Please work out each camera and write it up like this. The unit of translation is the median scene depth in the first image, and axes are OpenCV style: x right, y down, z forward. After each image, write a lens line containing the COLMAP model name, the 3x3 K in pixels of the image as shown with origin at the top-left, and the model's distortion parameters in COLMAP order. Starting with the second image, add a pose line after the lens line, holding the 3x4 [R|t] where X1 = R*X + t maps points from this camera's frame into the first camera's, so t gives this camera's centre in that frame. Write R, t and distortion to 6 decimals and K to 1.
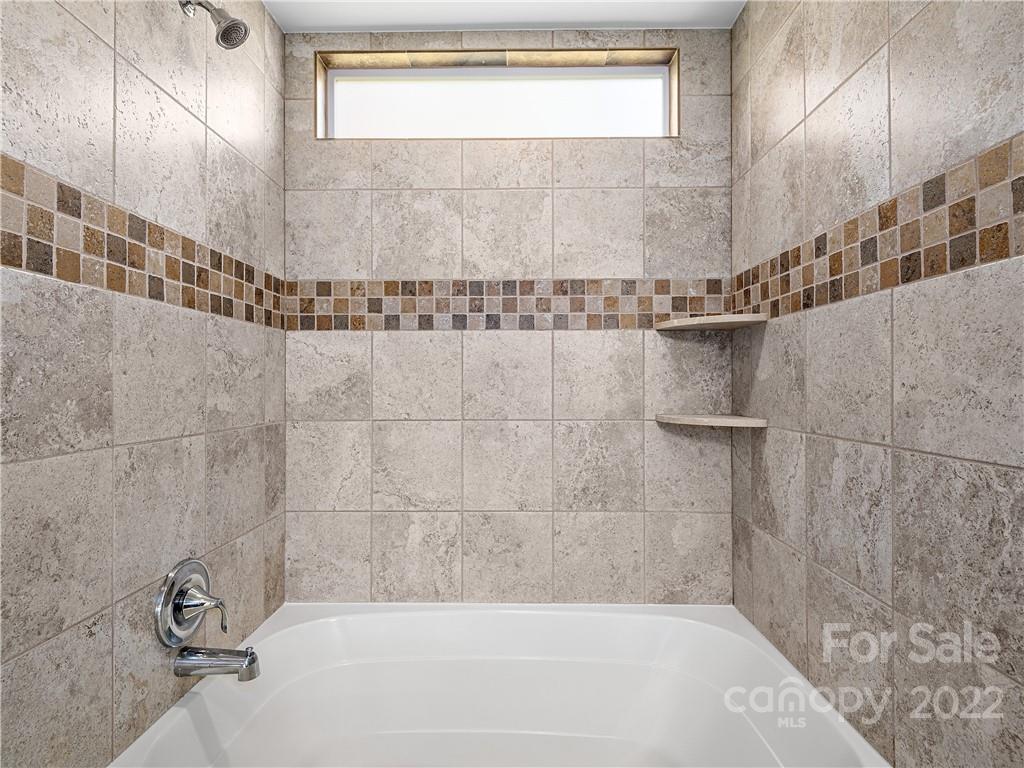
lens RADIAL K [[540.5, 0, 512.0], [0, 540.5, 384.0], [0, 0, 1]] dist [0.042918, 0.000300]
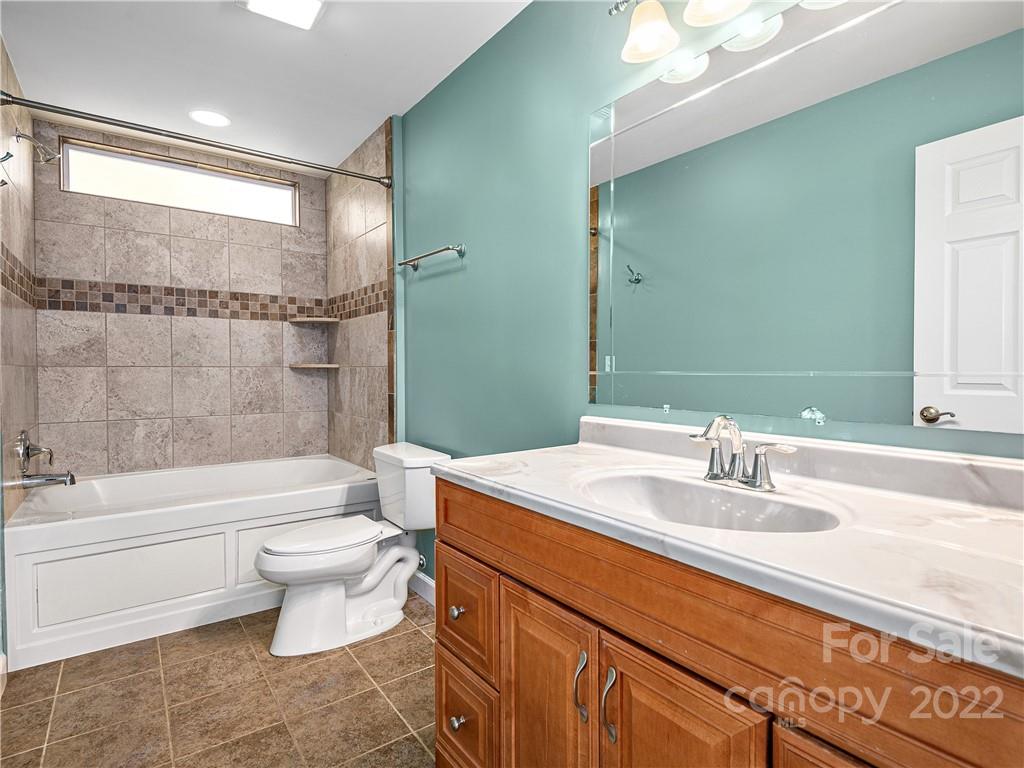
lens RADIAL K [[554.1, 0, 548.6], [0, 554.1, 382.9], [0, 0, 1]] dist [0.022949, -0.026457]
pose [[0.784811, -0.010887, 0.619640, -0.253995], [-0.002694, 0.999776, 0.020978, 0.078756], [-0.619730, -0.018133, 0.784606, -1.193042]]
